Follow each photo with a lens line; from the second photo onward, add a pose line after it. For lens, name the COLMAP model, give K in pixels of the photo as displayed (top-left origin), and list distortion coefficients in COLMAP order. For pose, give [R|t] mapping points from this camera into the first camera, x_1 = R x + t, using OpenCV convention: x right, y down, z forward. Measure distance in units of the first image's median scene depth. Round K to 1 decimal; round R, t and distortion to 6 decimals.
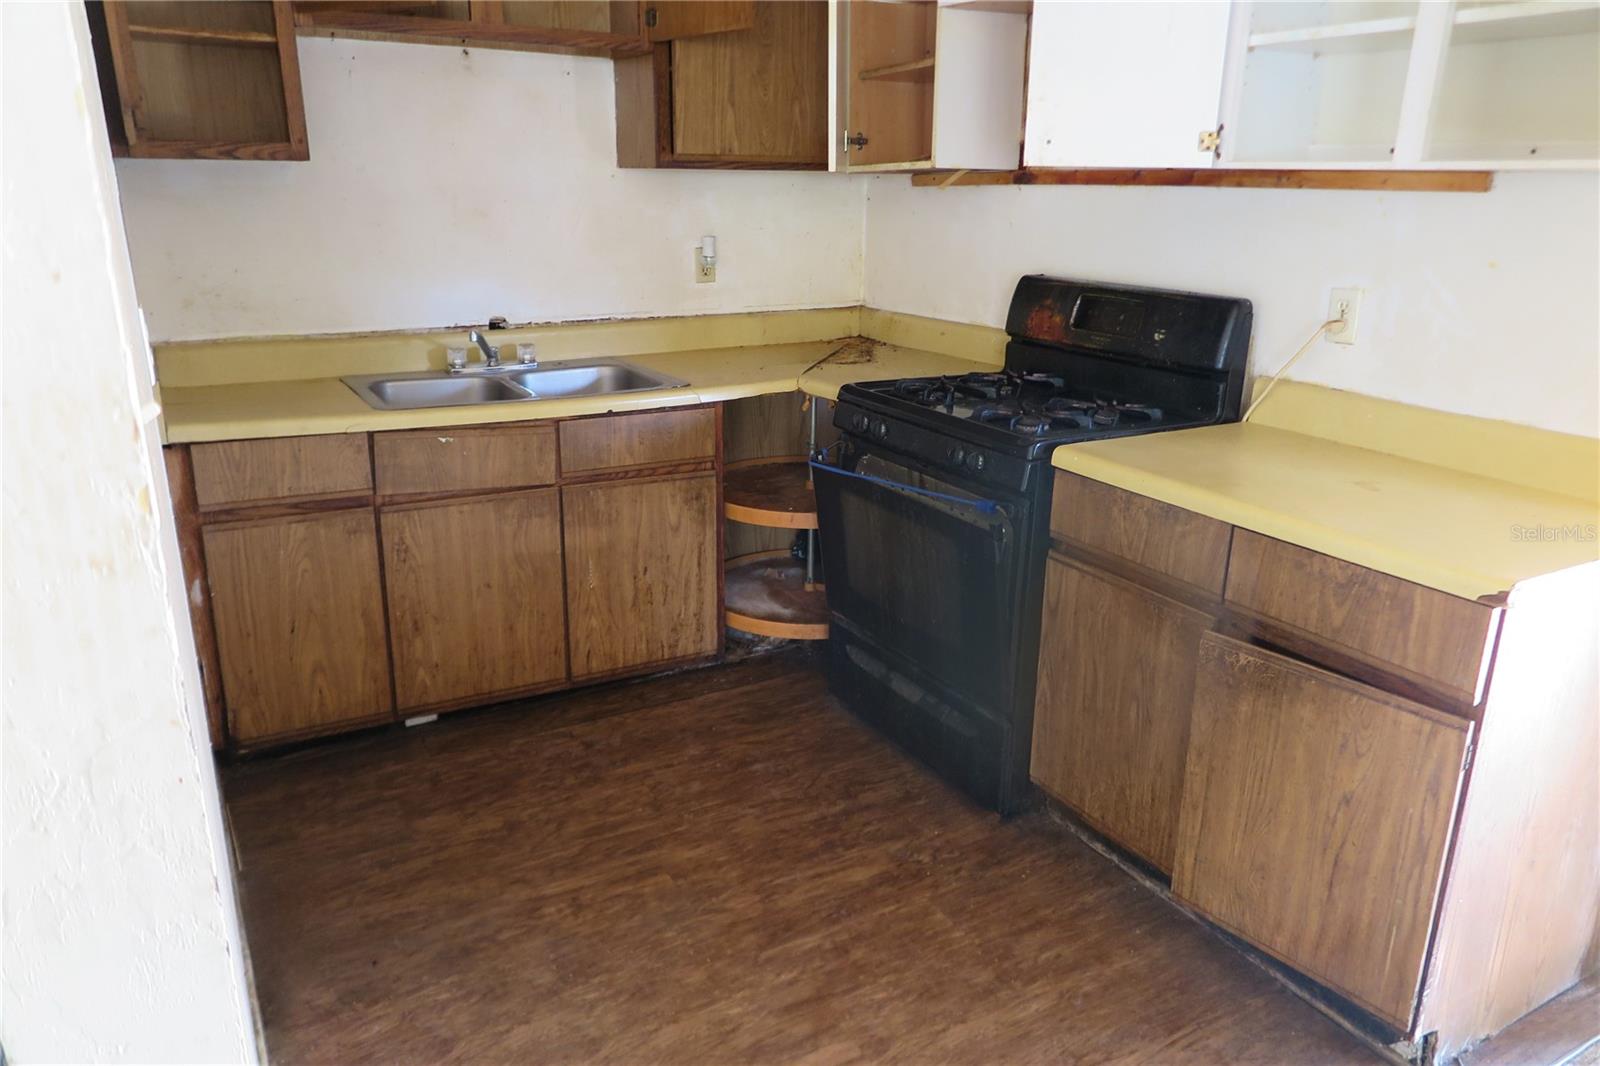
lens RADIAL K [[1114.1, 0, 797.0], [0, 1114.1, 536.5], [0, 0, 1]] dist [0.001305, -0.001094]
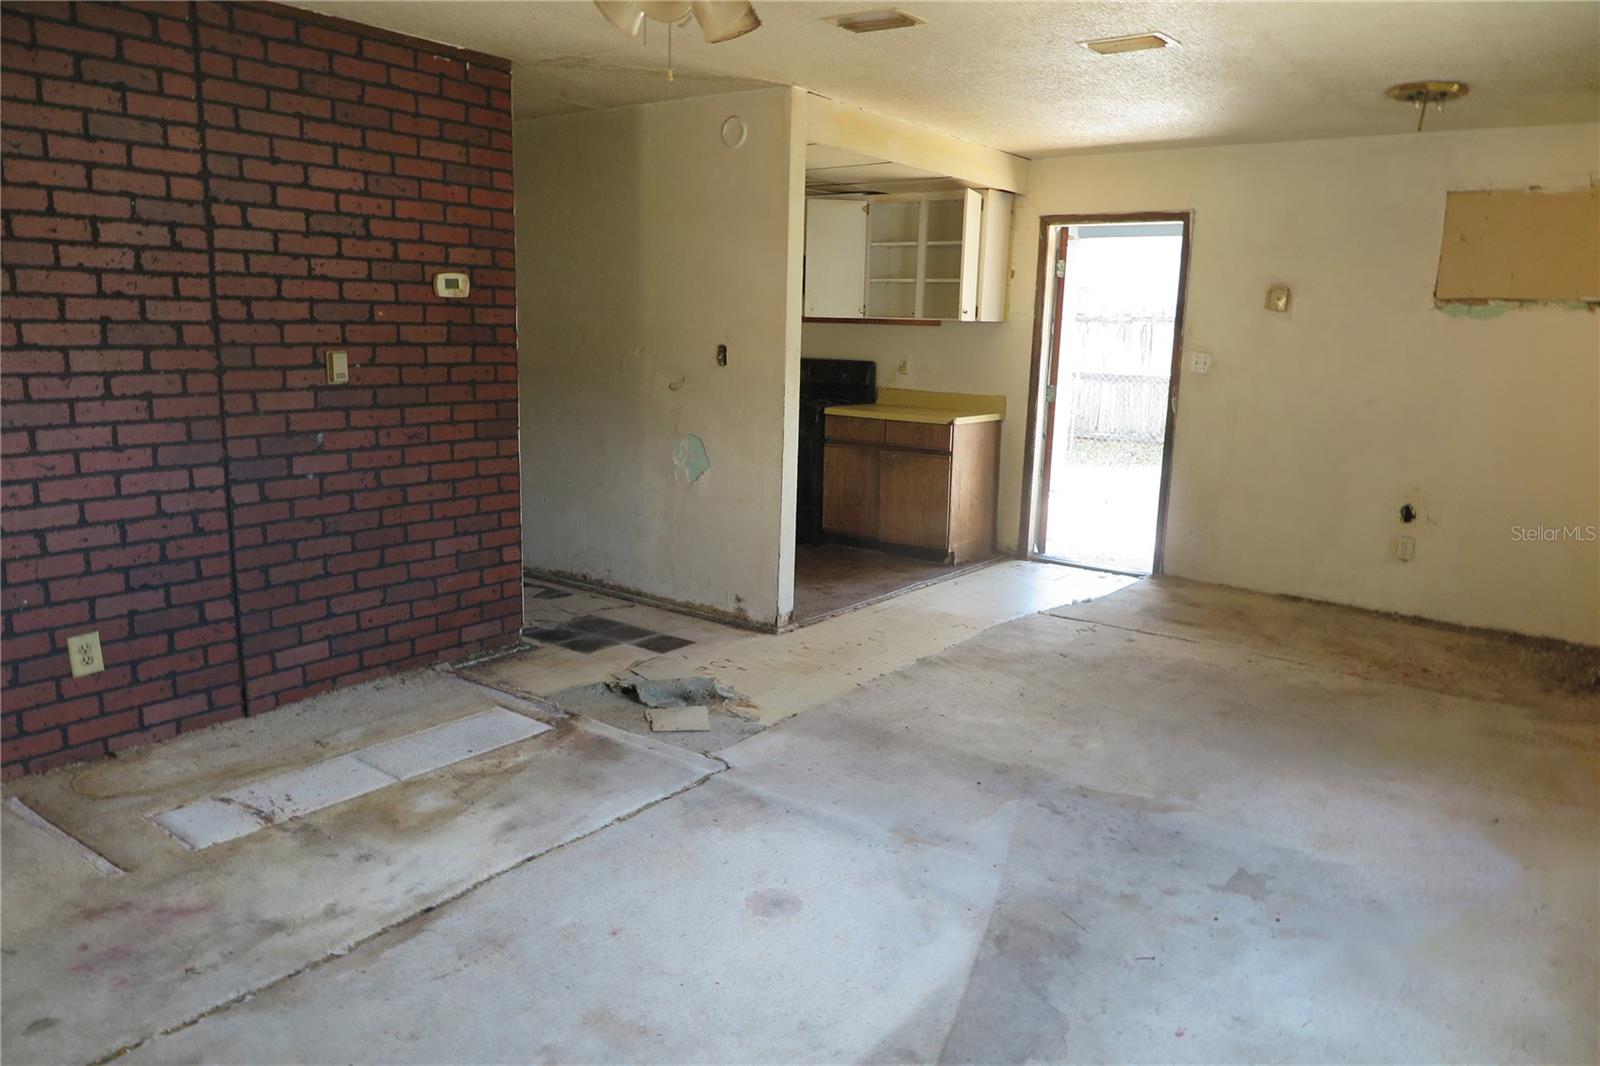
lens RADIAL K [[1114.1, 0, 801.0], [0, 1114.1, 533.4], [0, 0, 1]] dist [0.001305, -0.001094]
pose [[0.921476, -0.061822, 0.383484, -1.002883], [0.103589, 0.990611, -0.089215, 0.517789], [-0.374368, 0.121934, 0.919228, -1.702954]]
